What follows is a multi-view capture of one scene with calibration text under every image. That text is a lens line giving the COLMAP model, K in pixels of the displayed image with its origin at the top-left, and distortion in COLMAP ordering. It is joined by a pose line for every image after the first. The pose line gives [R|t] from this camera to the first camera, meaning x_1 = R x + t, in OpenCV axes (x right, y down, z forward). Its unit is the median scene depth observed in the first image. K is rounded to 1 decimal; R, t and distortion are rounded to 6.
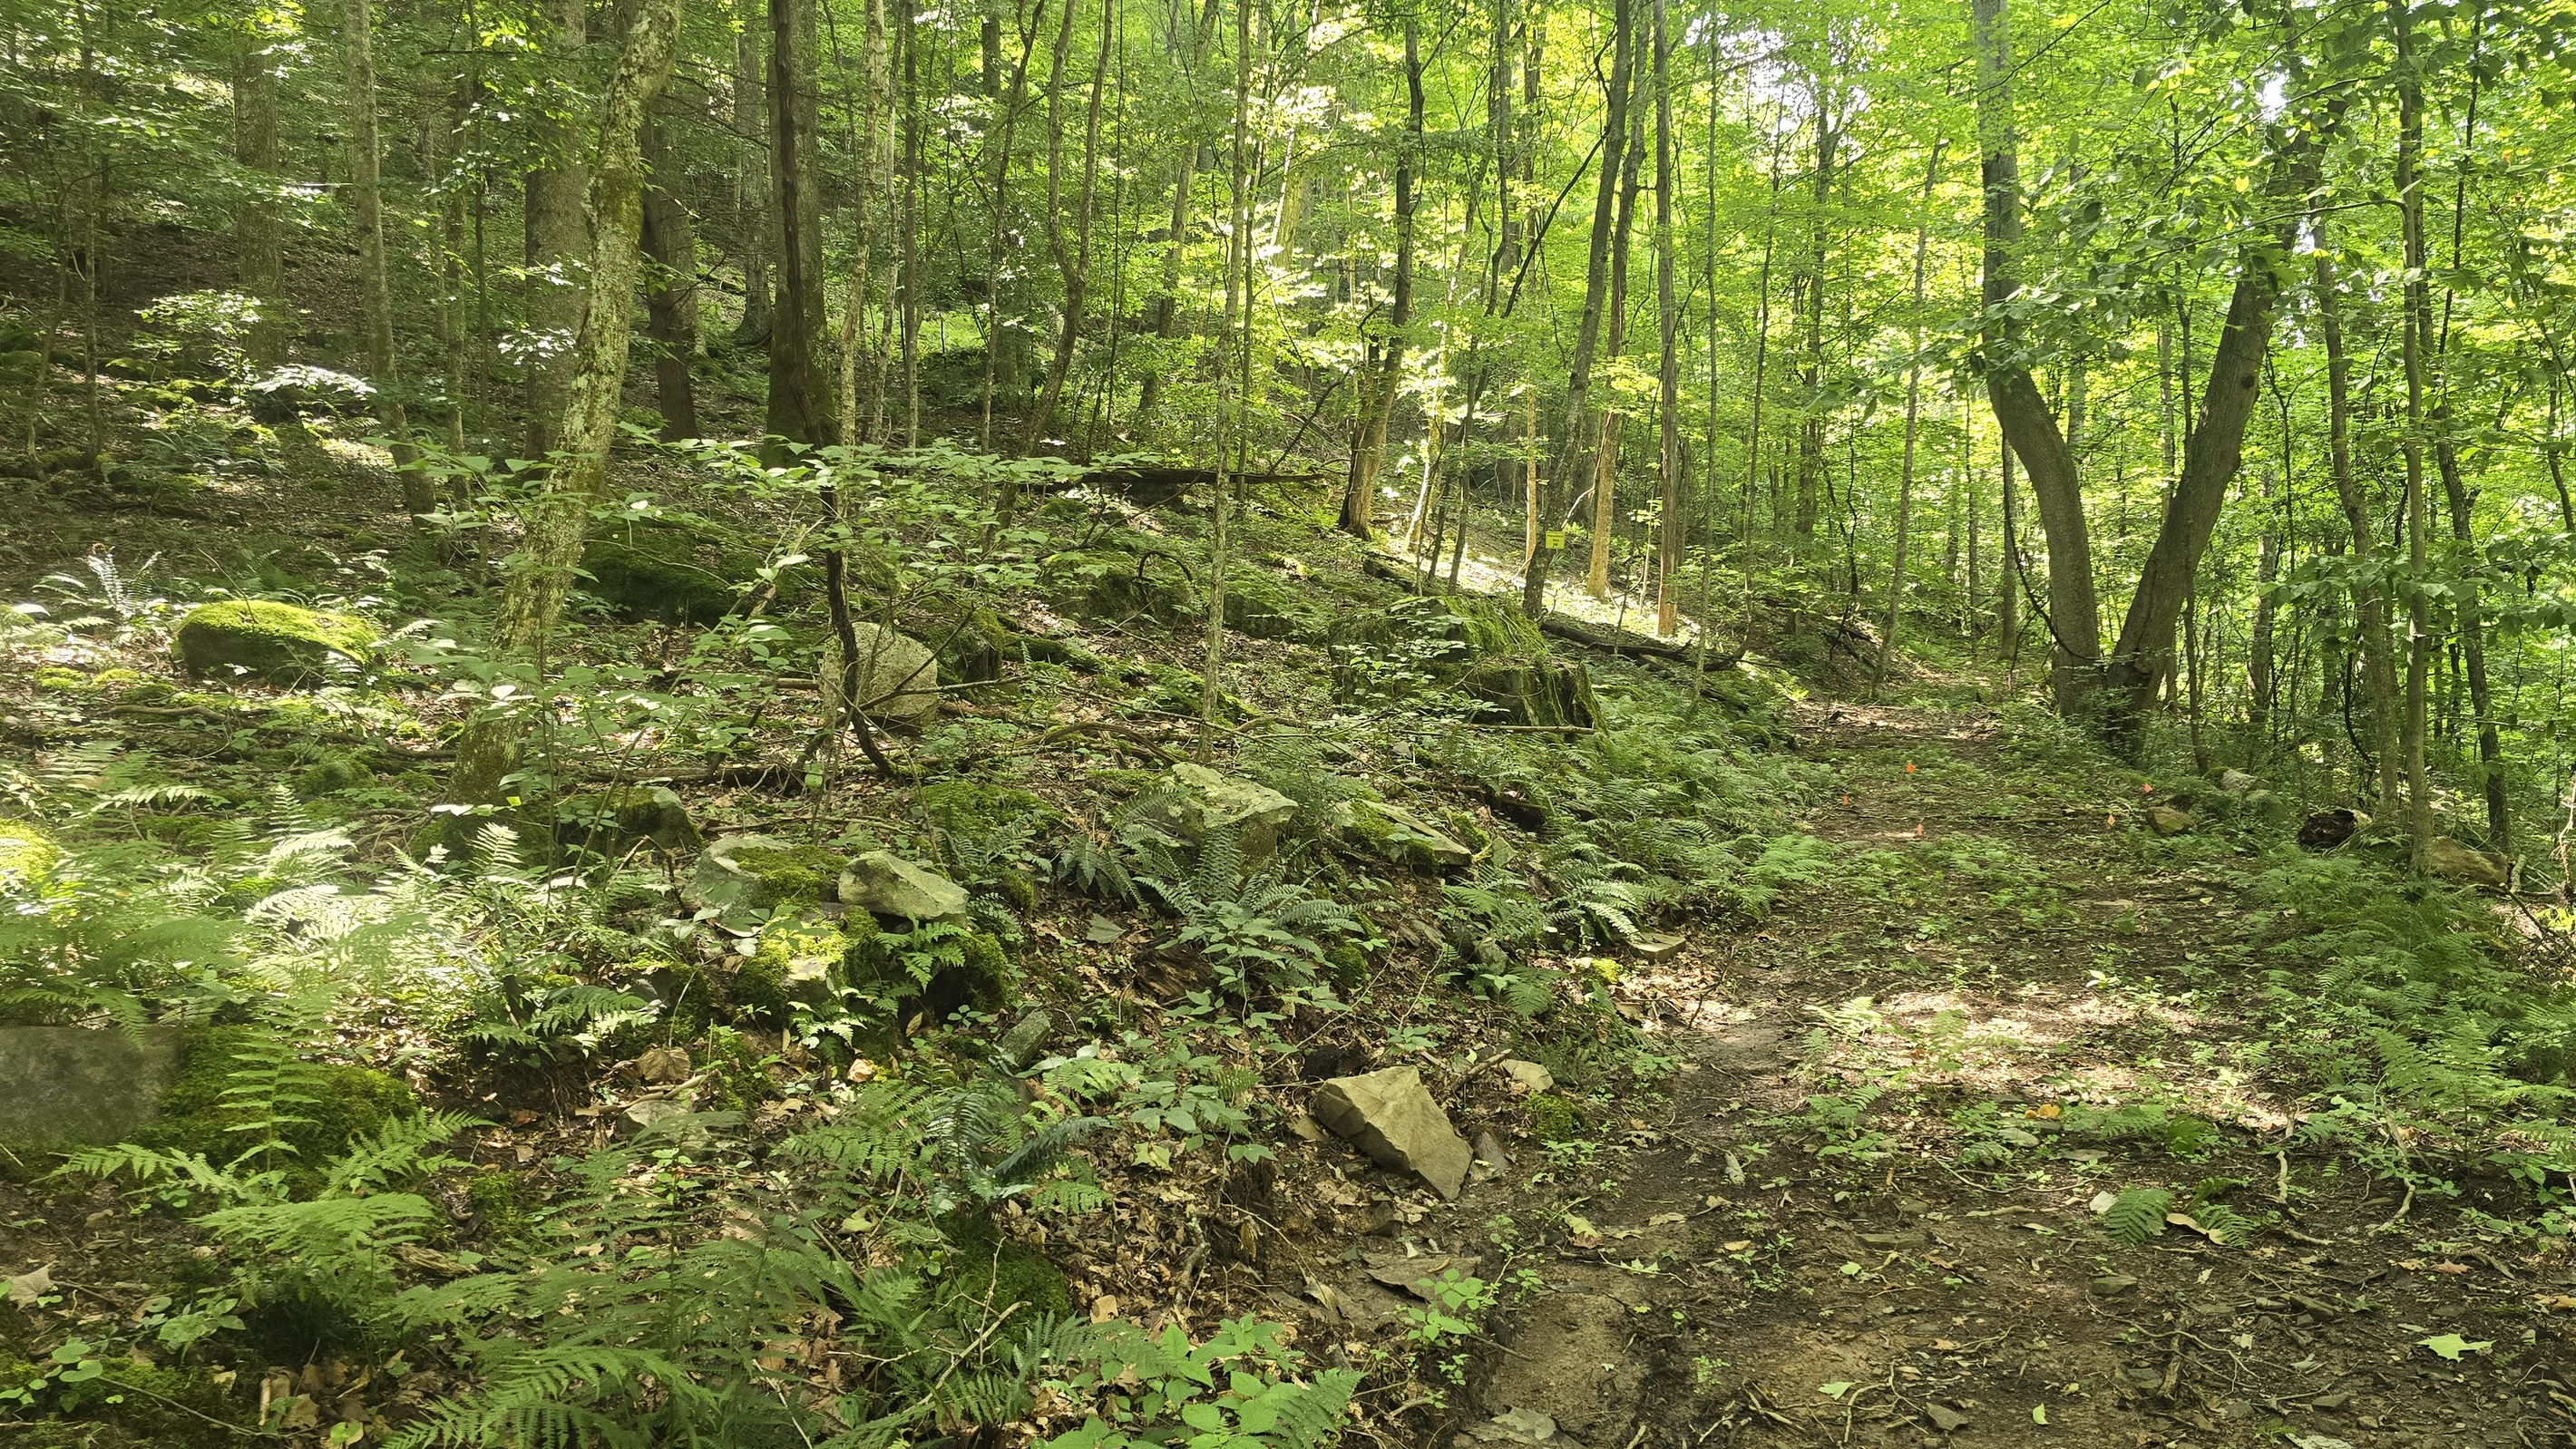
lens RADIAL K [[1706.6, 0, 1288.0], [0, 1706.6, 724.5], [0, 0, 1]] dist [0.081035, -0.095006]
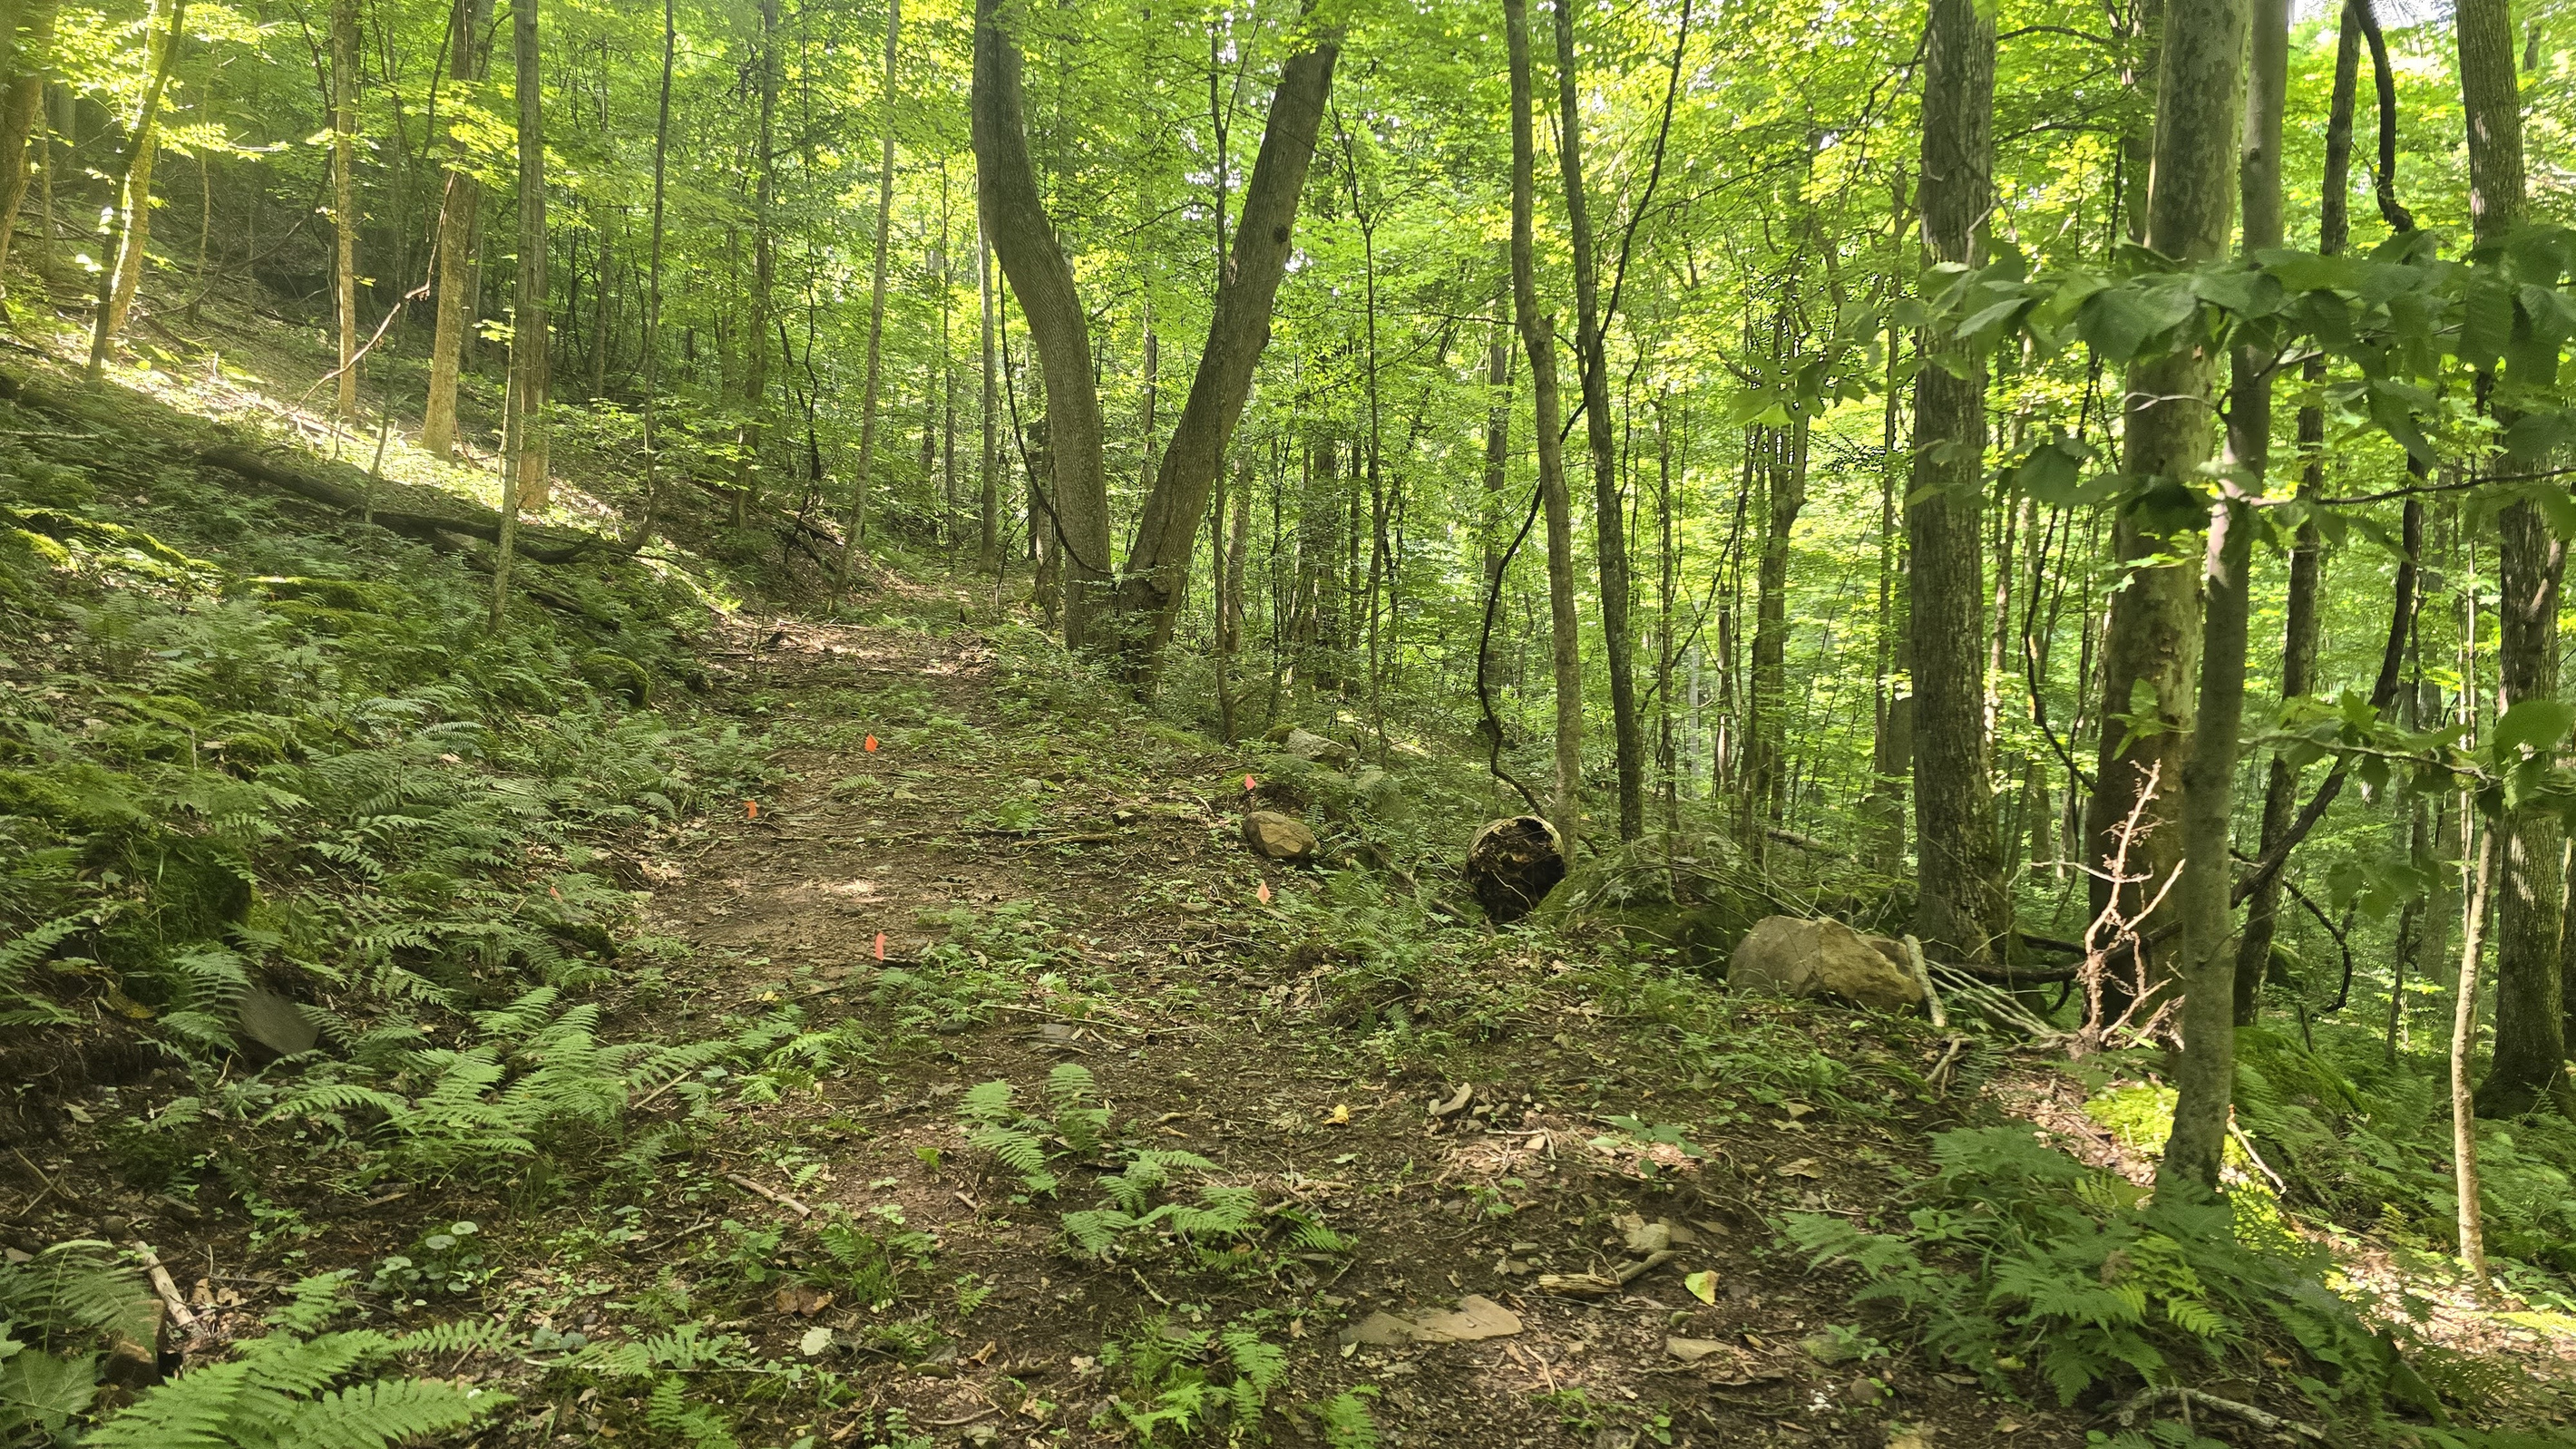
lens RADIAL K [[1706.6, 0, 1288.0], [0, 1706.6, 724.5], [0, 0, 1]] dist [0.081035, -0.095006]
pose [[0.837521, -0.008277, 0.546343, 0.137096], [-0.020600, 0.998696, 0.046709, -0.008367], [-0.546017, -0.050375, 0.836258, 0.370482]]
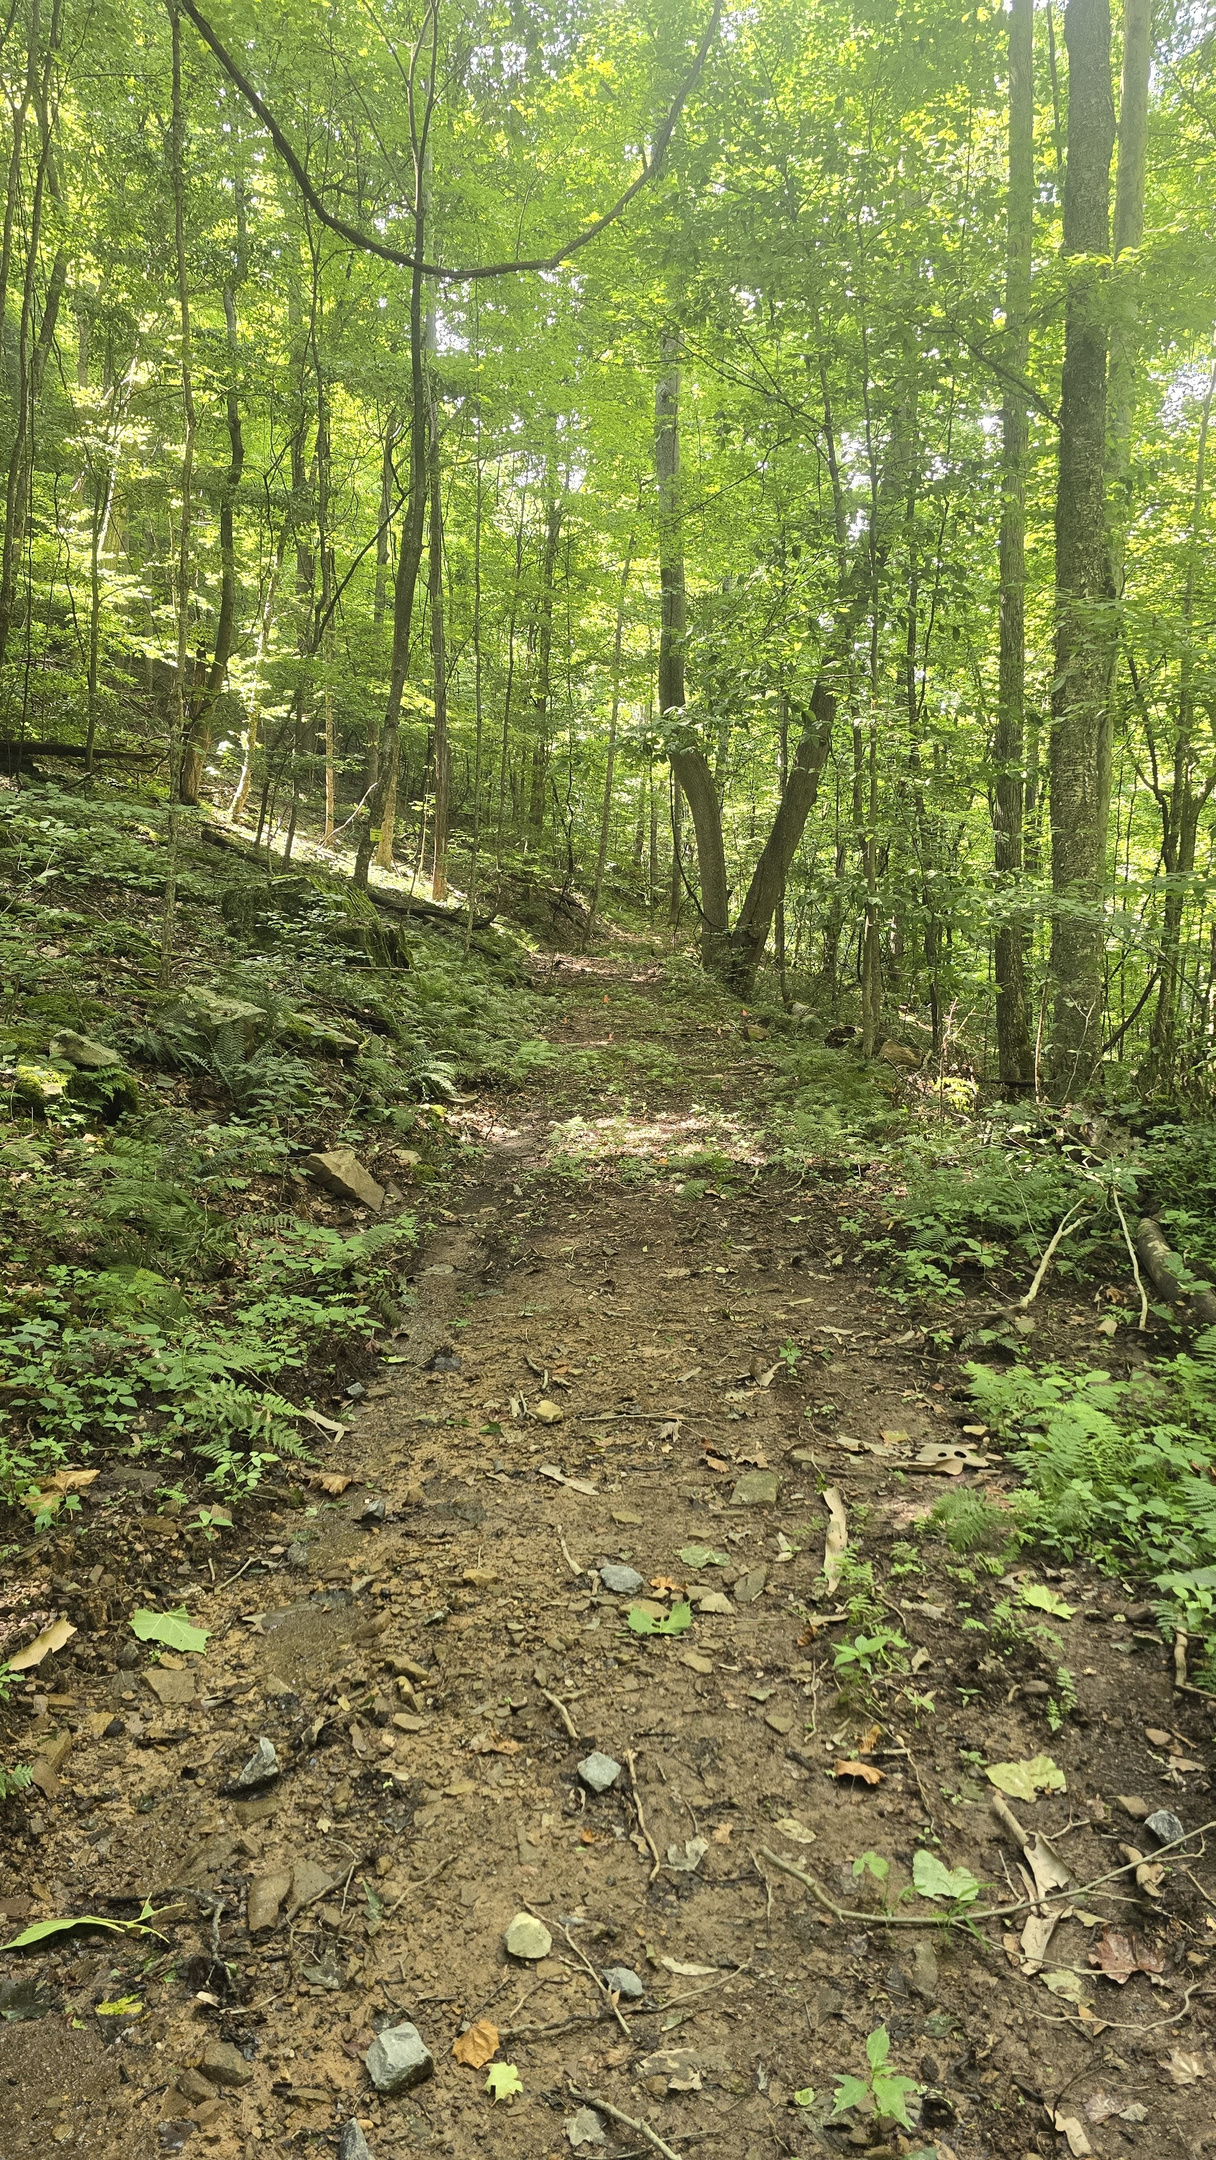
lens RADIAL K [[1431.2, 0, 628.6], [0, 1431.2, 1088.4], [0, 0, 1]] dist [0.081035, -0.095006]
pose [[0.935648, -0.012199, 0.352722, -0.049176], [-0.017822, 0.996494, 0.081741, 0.000044], [-0.352483, -0.082767, 0.932151, -0.140643]]
